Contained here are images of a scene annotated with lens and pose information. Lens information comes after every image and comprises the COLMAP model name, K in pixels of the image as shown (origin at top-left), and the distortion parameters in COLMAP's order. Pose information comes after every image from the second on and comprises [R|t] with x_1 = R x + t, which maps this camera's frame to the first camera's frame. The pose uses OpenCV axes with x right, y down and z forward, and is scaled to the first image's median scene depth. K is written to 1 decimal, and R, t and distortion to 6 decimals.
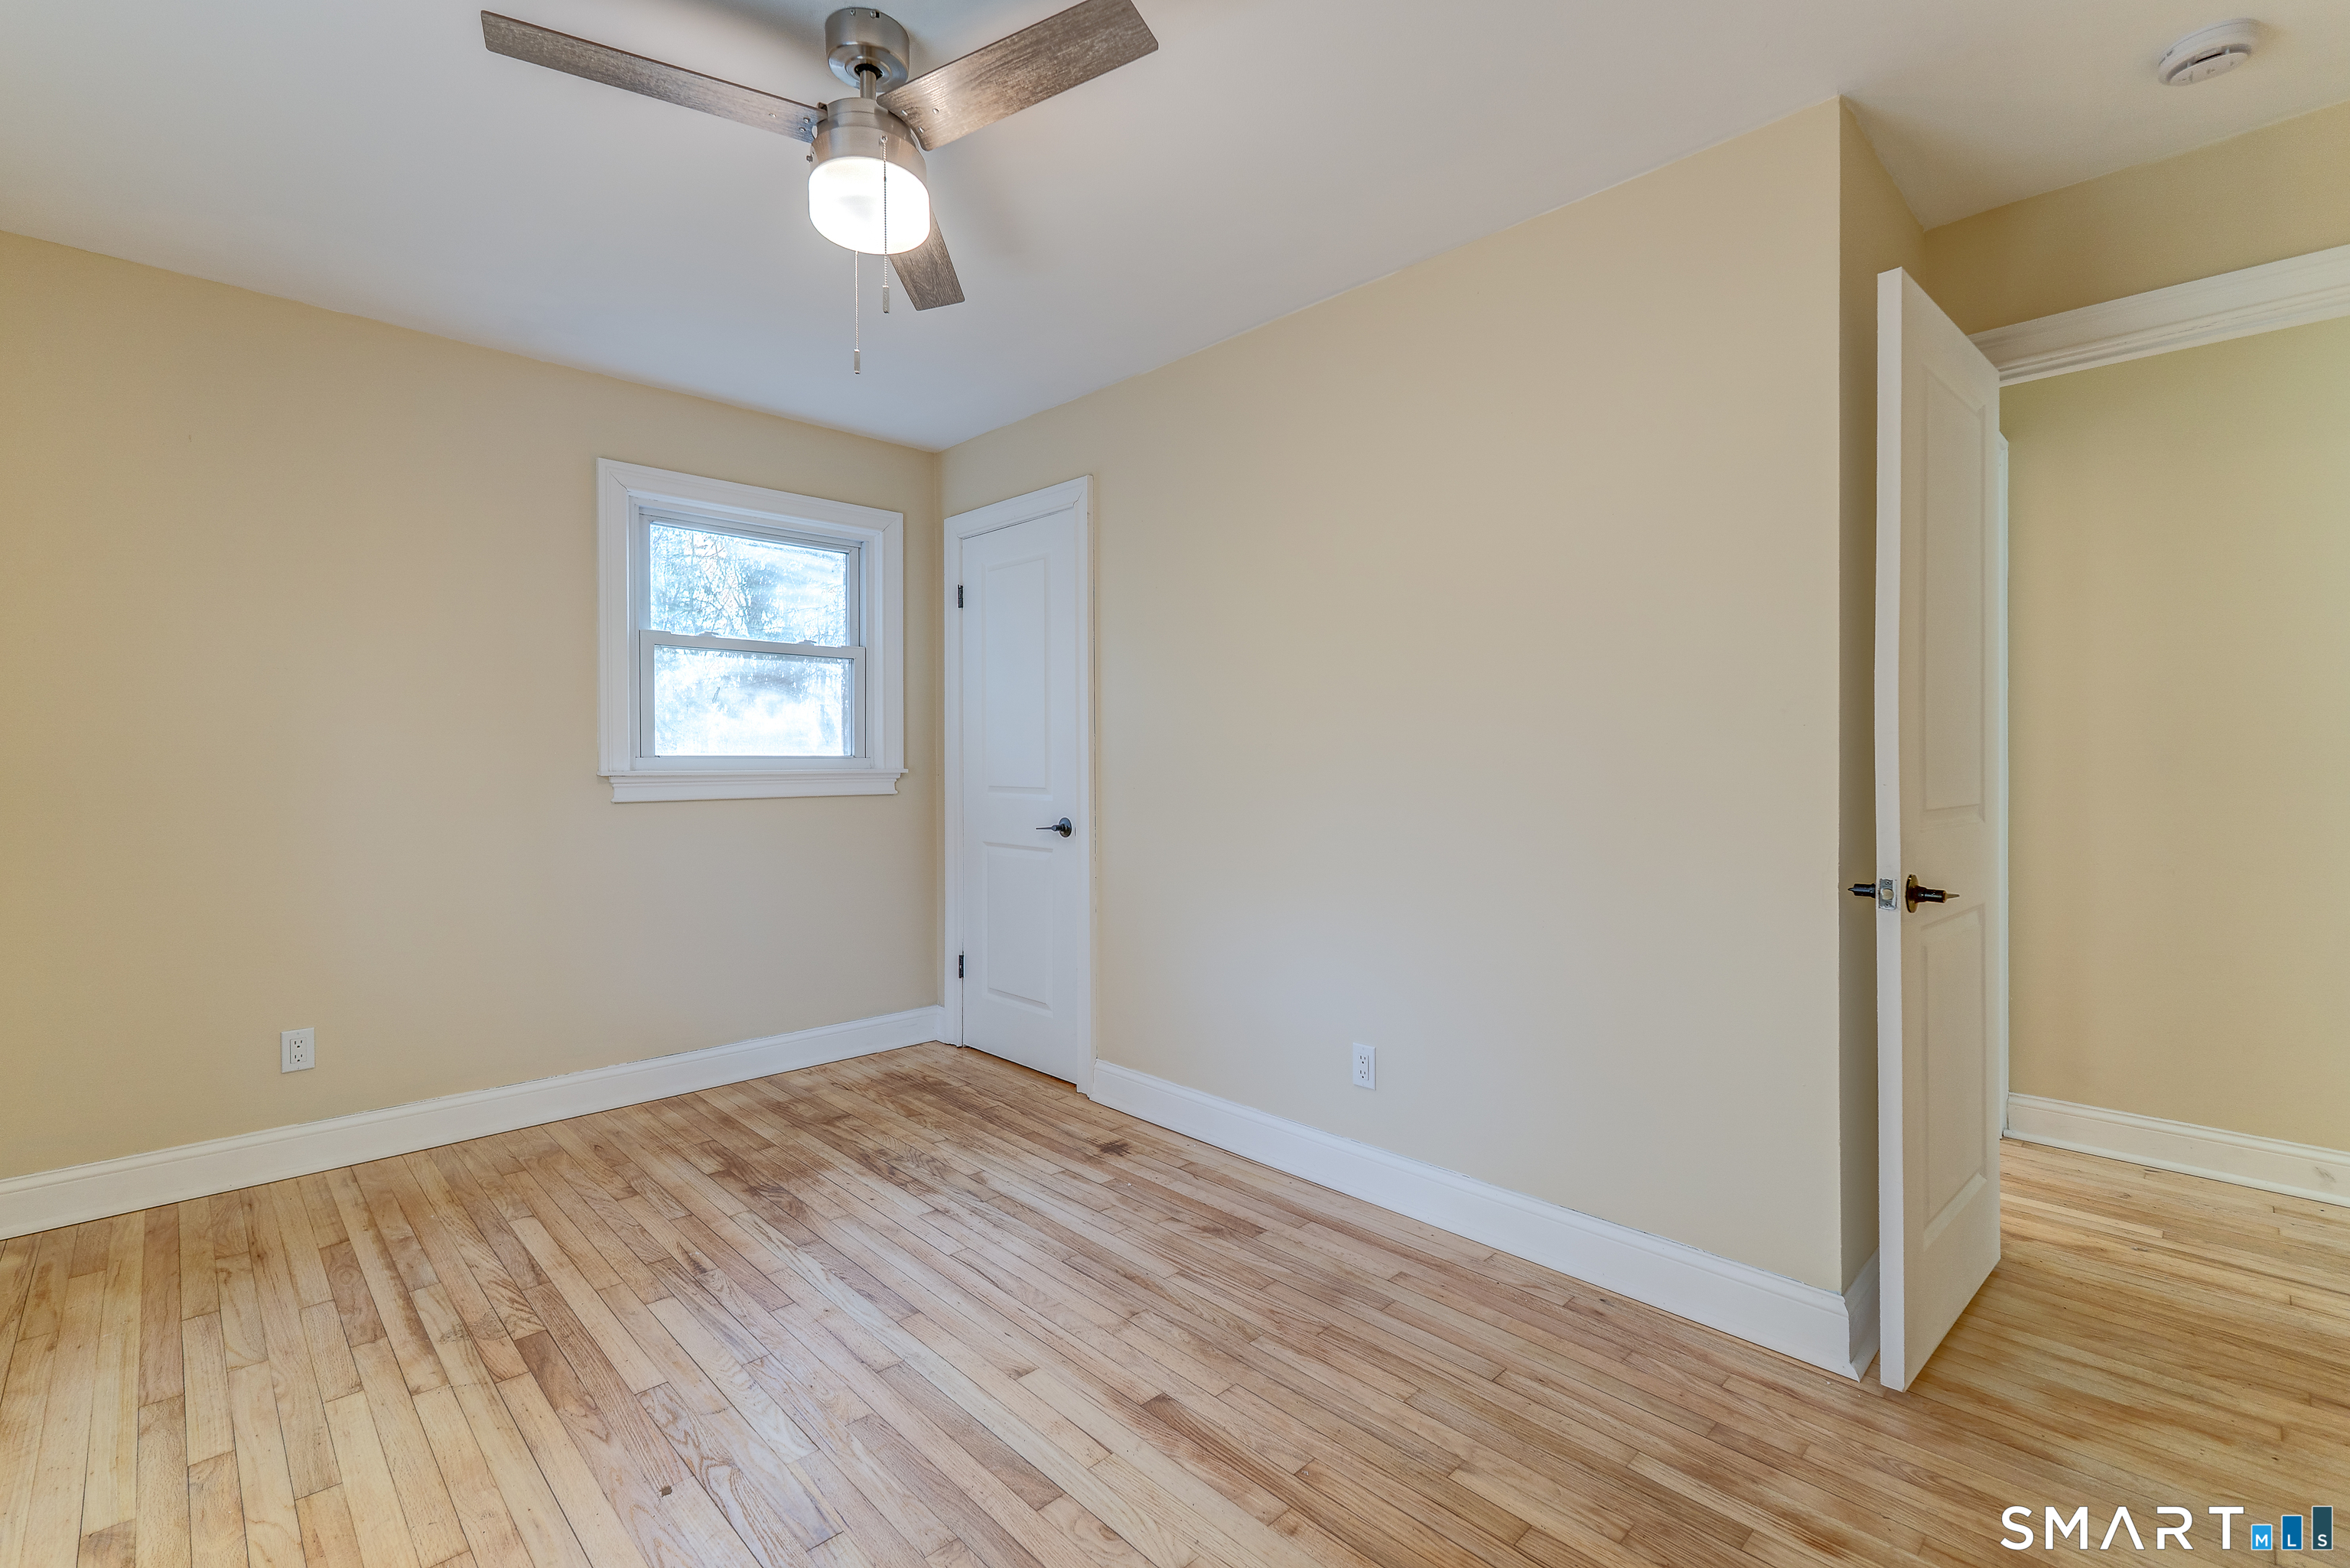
lens RADIAL K [[1039.4, 0, 1179.8], [0, 1039.4, 785.5], [0, 0, 1]] dist [0.002291, -0.000536]
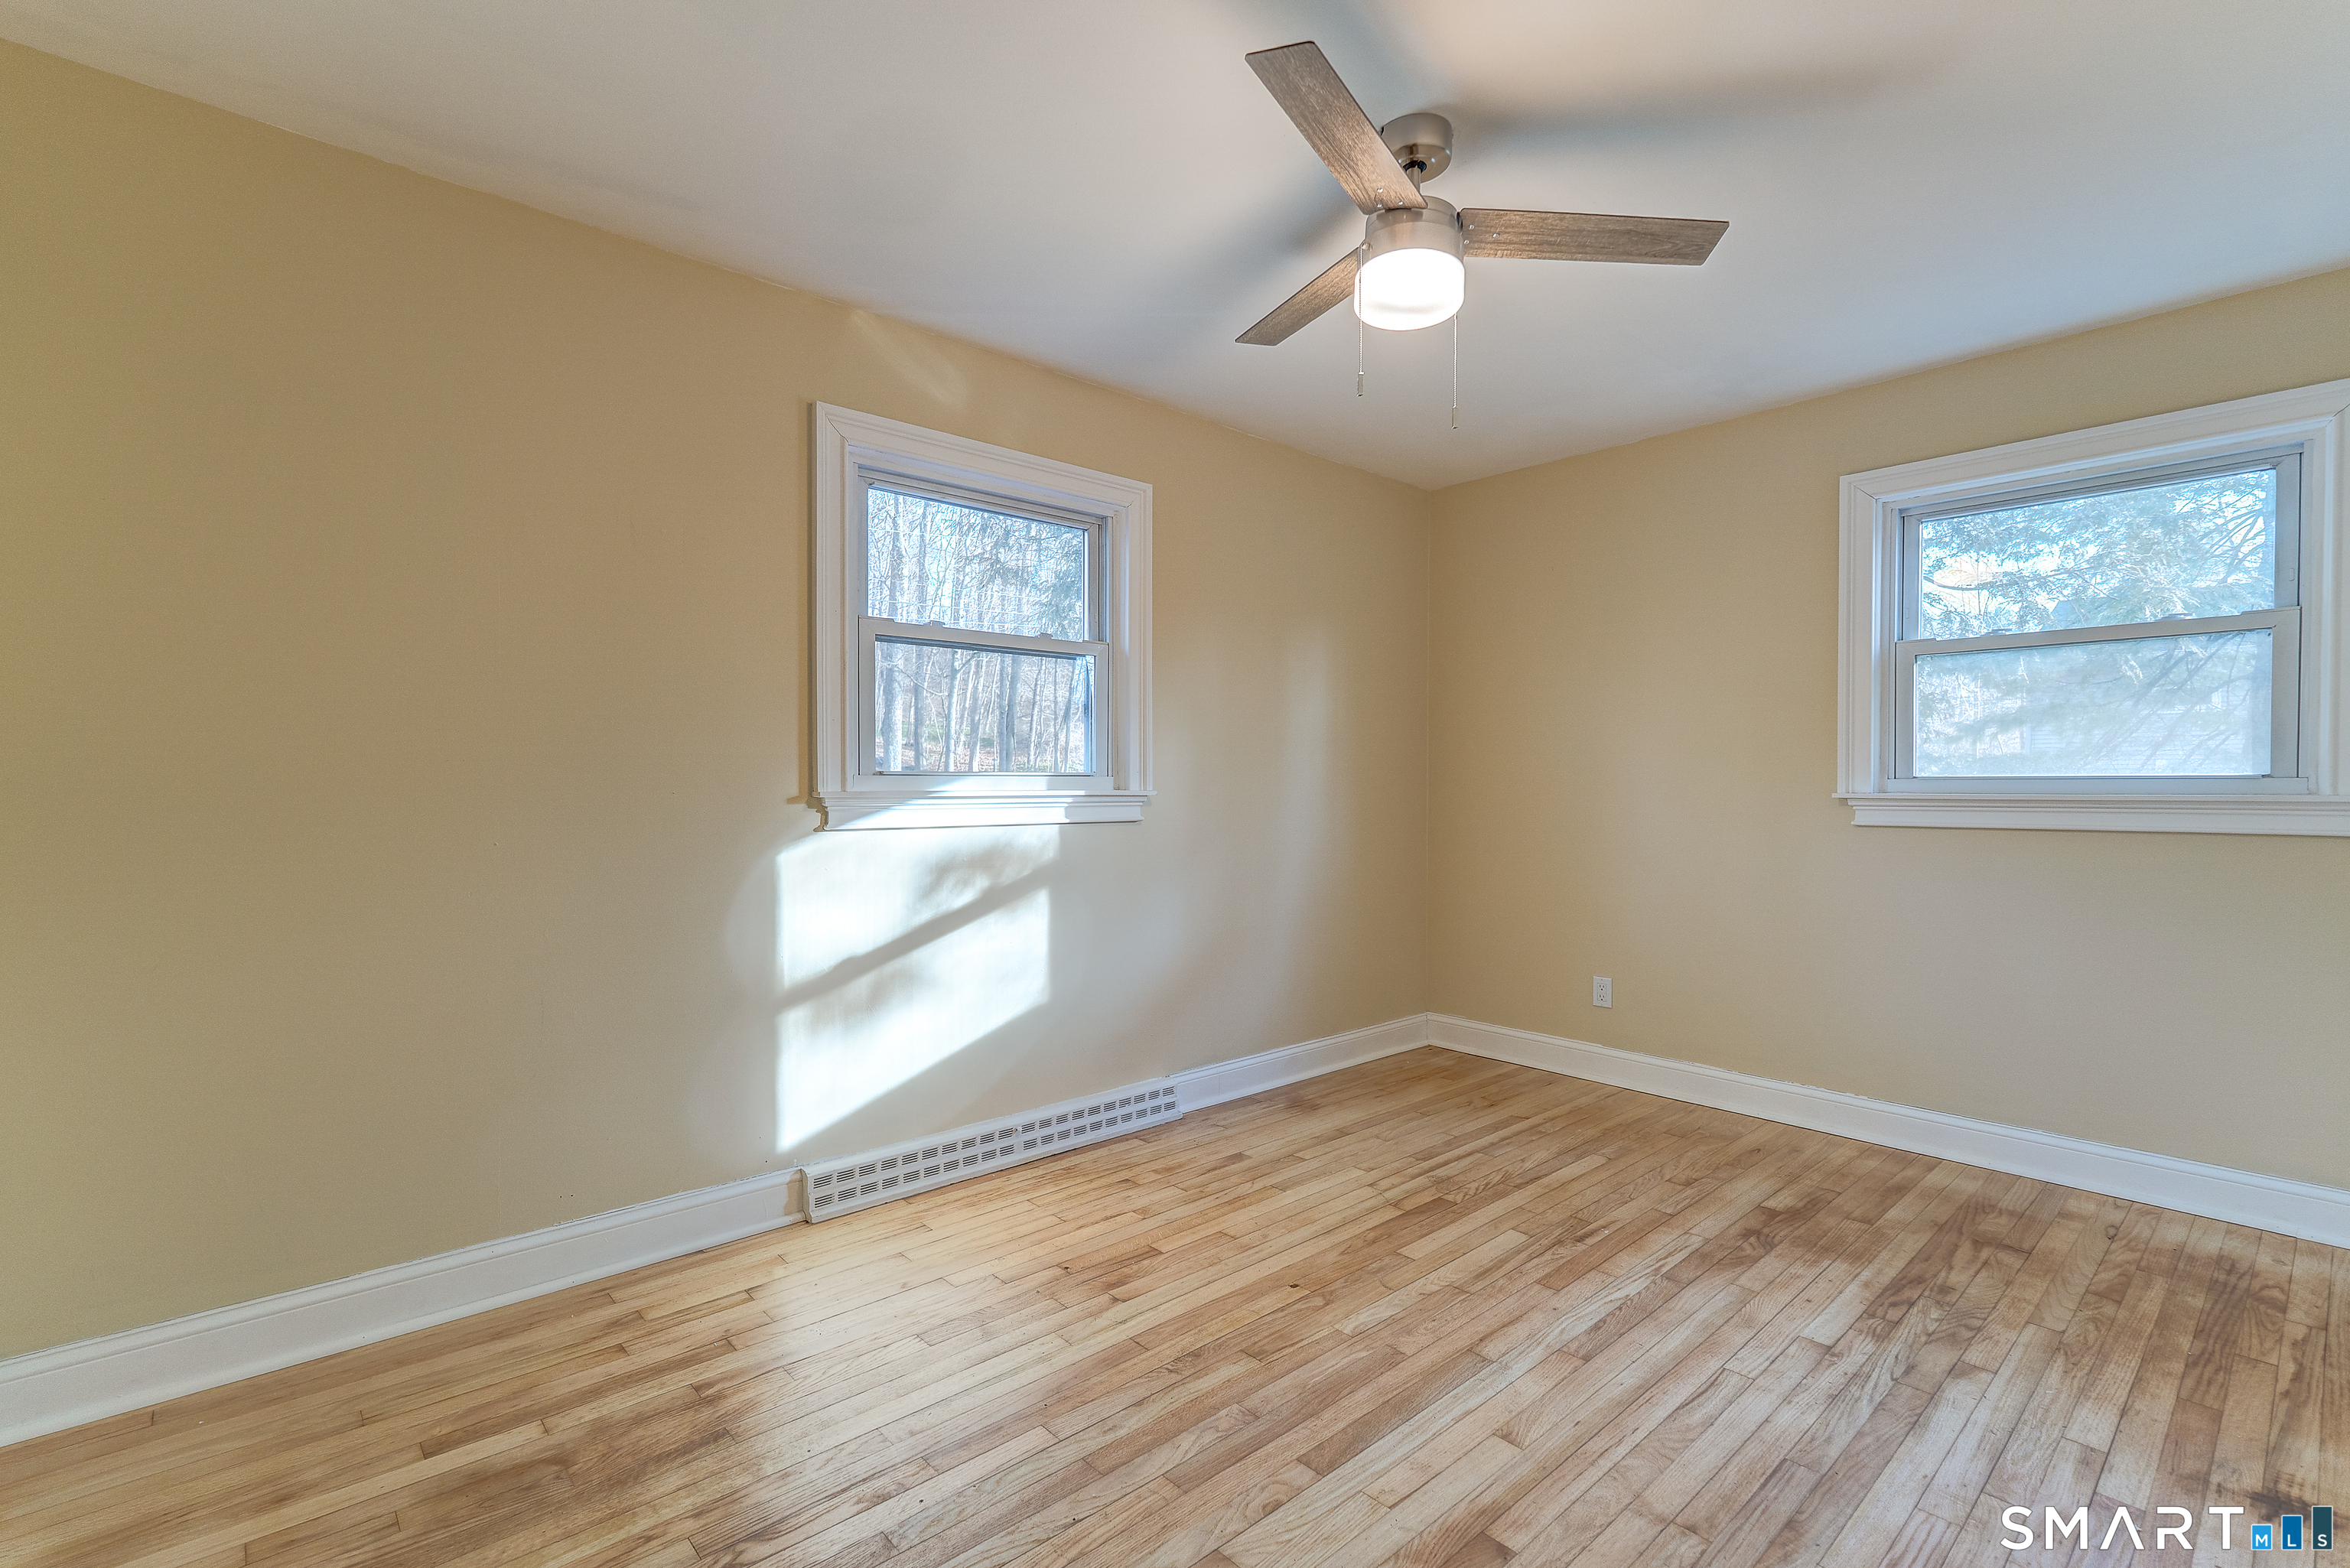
lens RADIAL K [[1039.4, 0, 1179.8], [0, 1039.4, 785.5], [0, 0, 1]] dist [0.002291, -0.000536]
pose [[-0.043446, 0.000689, -0.999056, 0.603011], [-0.024125, 0.999707, 0.001739, 0.000801], [0.998764, 0.024177, -0.043417, 0.581671]]
